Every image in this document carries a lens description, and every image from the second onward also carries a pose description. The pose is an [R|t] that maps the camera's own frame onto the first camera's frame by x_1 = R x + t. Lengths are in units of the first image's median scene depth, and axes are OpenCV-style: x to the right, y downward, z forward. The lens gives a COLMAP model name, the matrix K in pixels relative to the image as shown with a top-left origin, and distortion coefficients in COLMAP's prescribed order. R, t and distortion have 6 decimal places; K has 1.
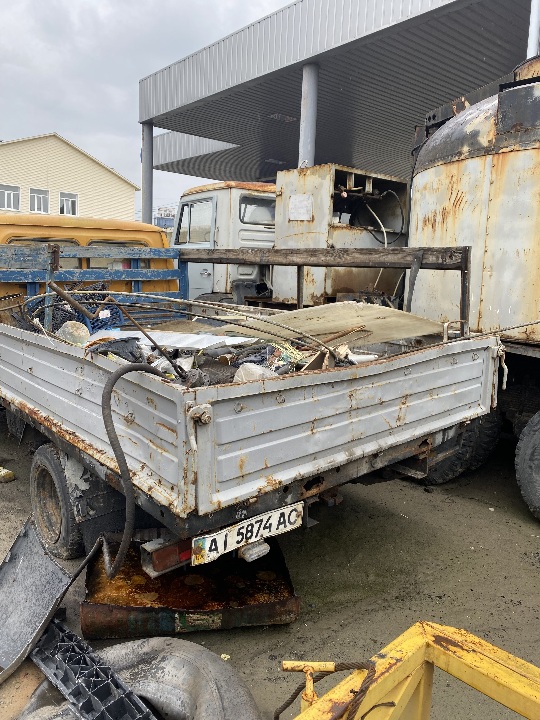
lens RADIAL K [[559.0, 0, 273.0], [0, 559.0, 359.9], [0, 0, 1]] dist [0.008101, 0.003011]
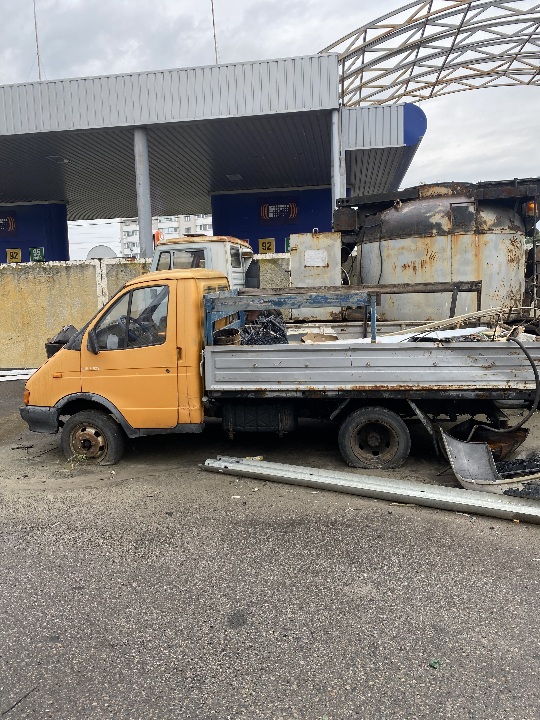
lens RADIAL K [[559.0, 0, 273.0], [0, 559.0, 359.9], [0, 0, 1]] dist [0.008101, 0.003011]
pose [[0.747567, -0.141448, 0.648950, -1.465217], [0.164283, 0.986079, 0.025682, -0.073566], [-0.643549, 0.087413, 0.760397, -0.099942]]
